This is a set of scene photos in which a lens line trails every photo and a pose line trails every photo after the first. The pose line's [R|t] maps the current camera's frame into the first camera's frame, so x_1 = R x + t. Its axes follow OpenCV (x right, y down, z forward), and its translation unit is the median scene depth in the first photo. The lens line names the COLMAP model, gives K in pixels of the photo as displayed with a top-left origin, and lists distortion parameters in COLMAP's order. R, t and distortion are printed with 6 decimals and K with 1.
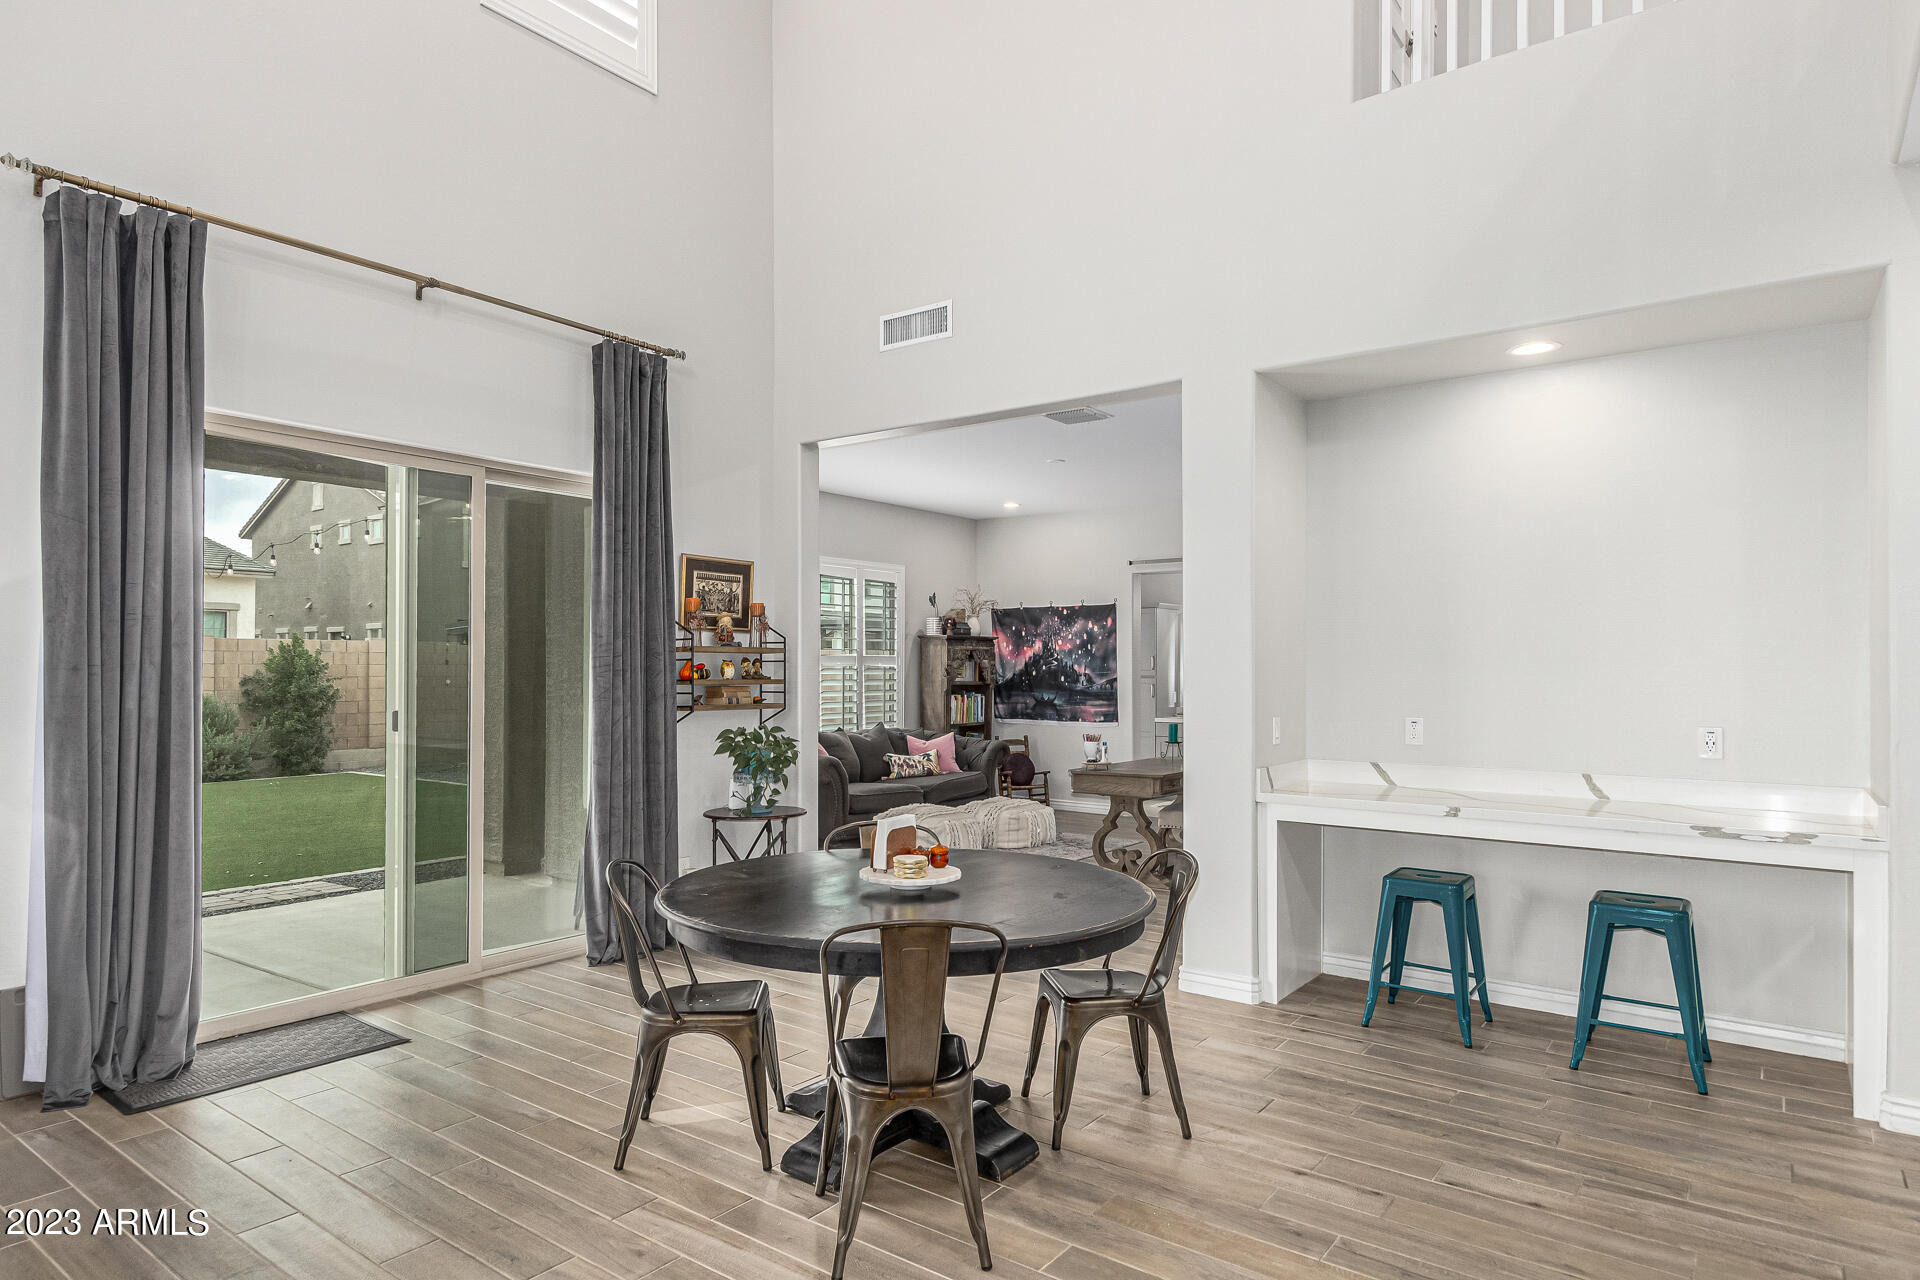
lens RADIAL K [[1094.1, 0, 956.6], [0, 1094.1, 670.1], [0, 0, 1]] dist [0.011090, -0.001150]
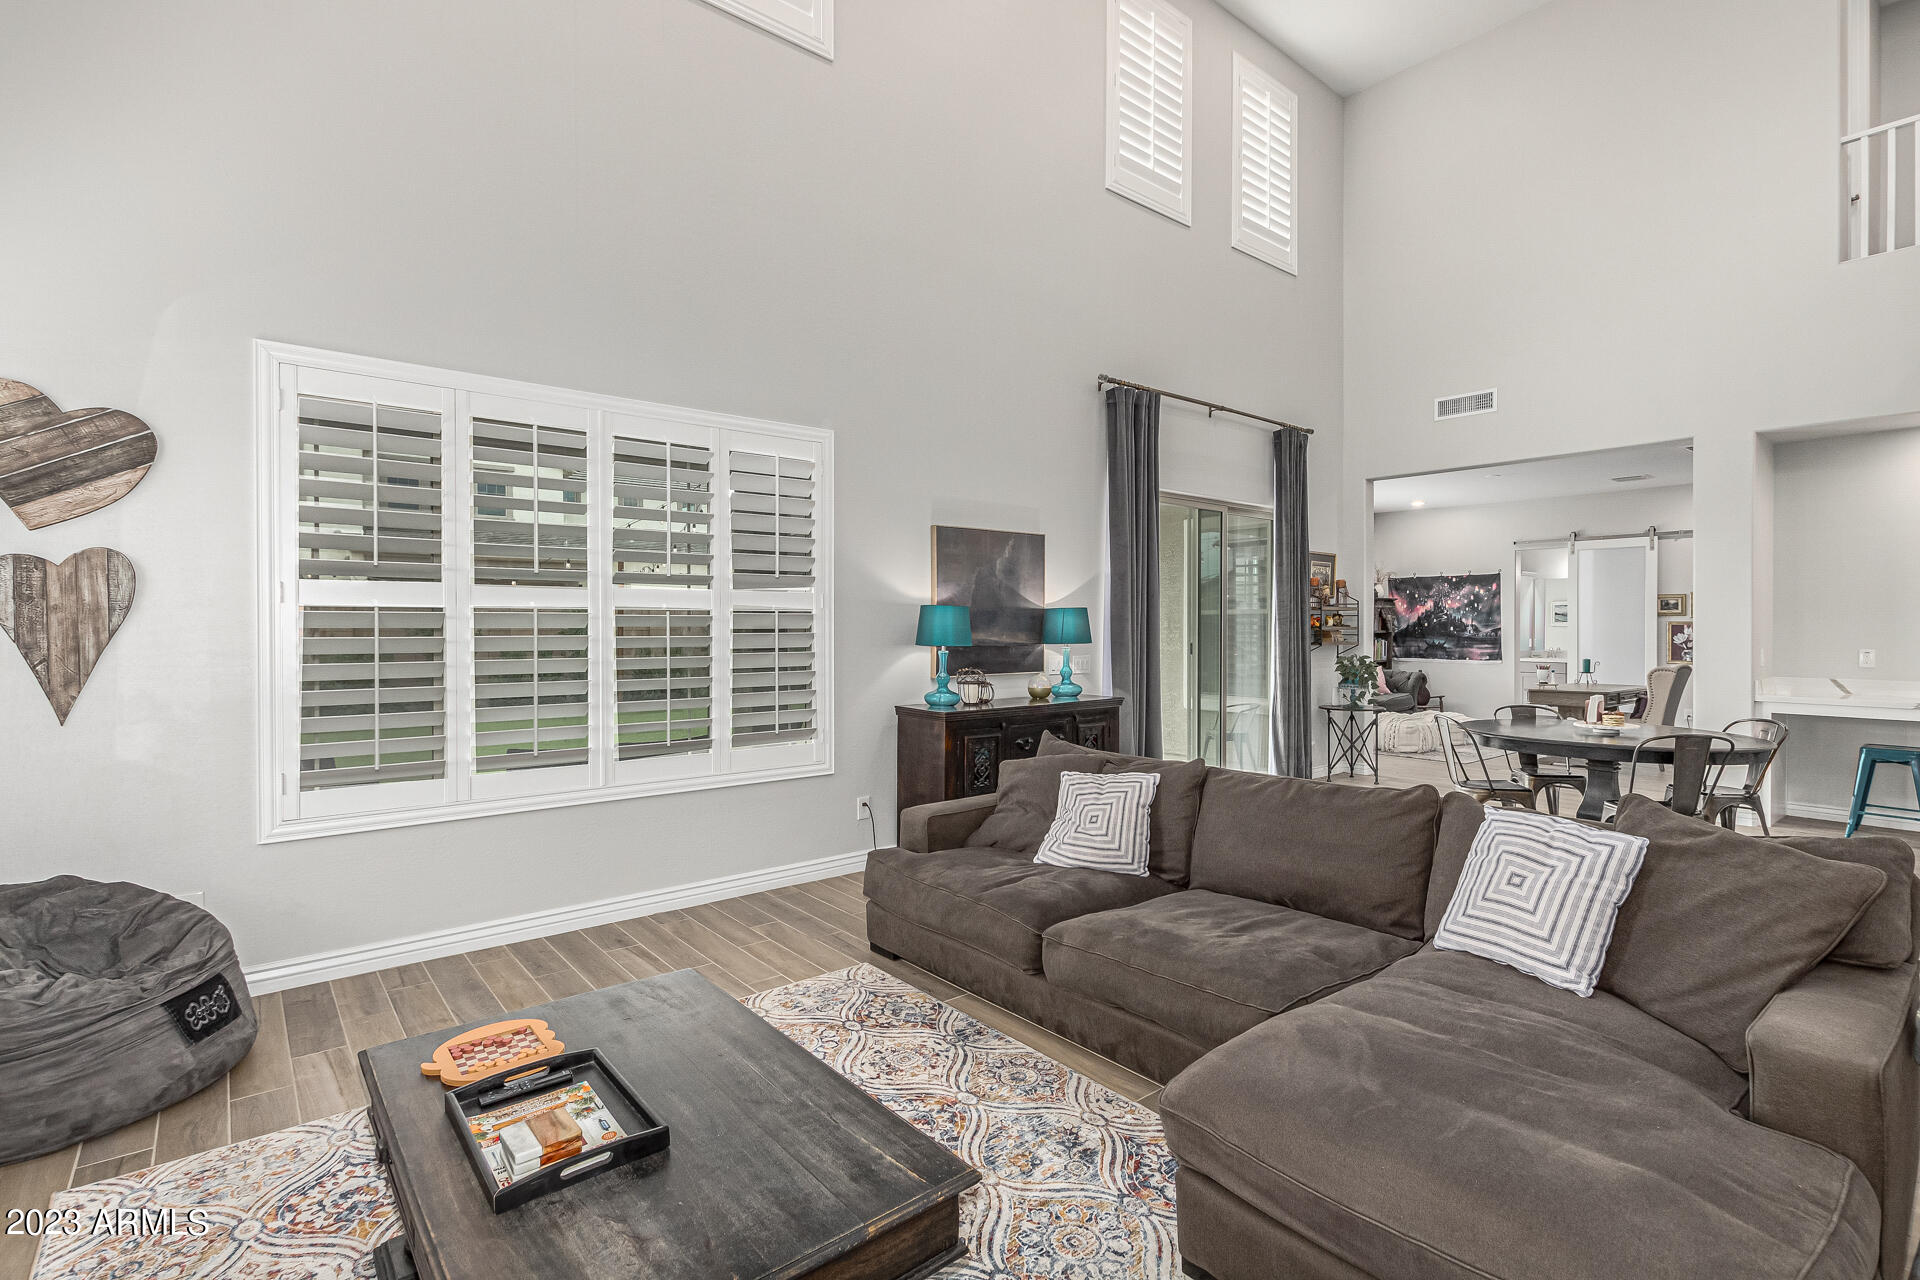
lens RADIAL K [[900.3, 0, 961.0], [0, 900.3, 636.9], [0, 0, 1]] dist [-0.000667, 0.000701]
pose [[0.971233, 0.001208, -0.238129, -0.238316], [0.001820, 0.999920, 0.012493, 0.003219], [0.238126, -0.012567, 0.971153, -0.245510]]
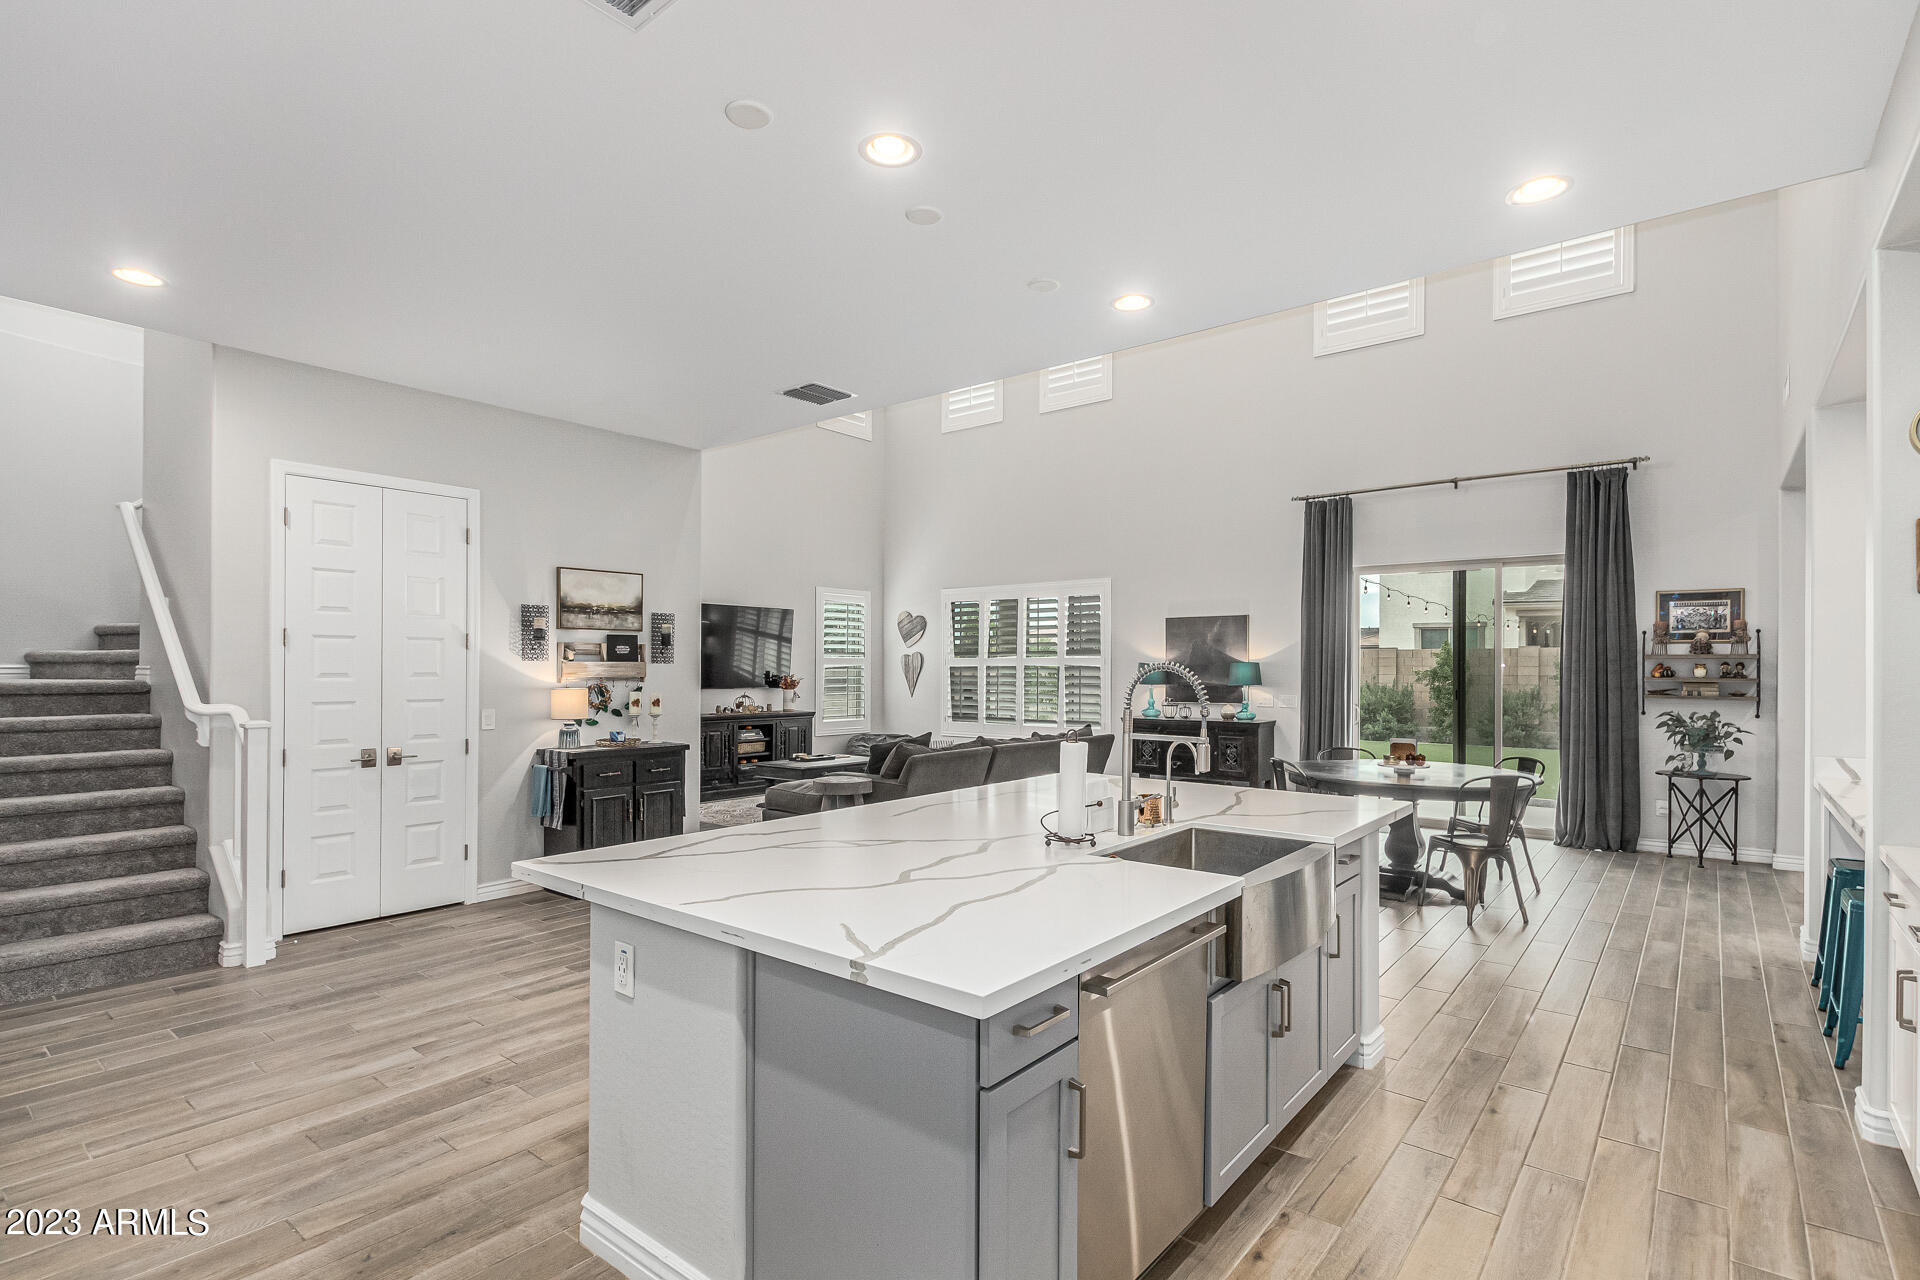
lens RADIAL K [[922.7, 0, 955.4], [0, 922.7, 667.9], [0, 0, 1]] dist [0.005568, 0.000547]
pose [[-0.040281, -0.003066, -0.999184, 0.559427], [-0.002609, 0.999992, -0.002964, 0.000872], [0.999185, 0.002487, -0.040288, 0.063423]]
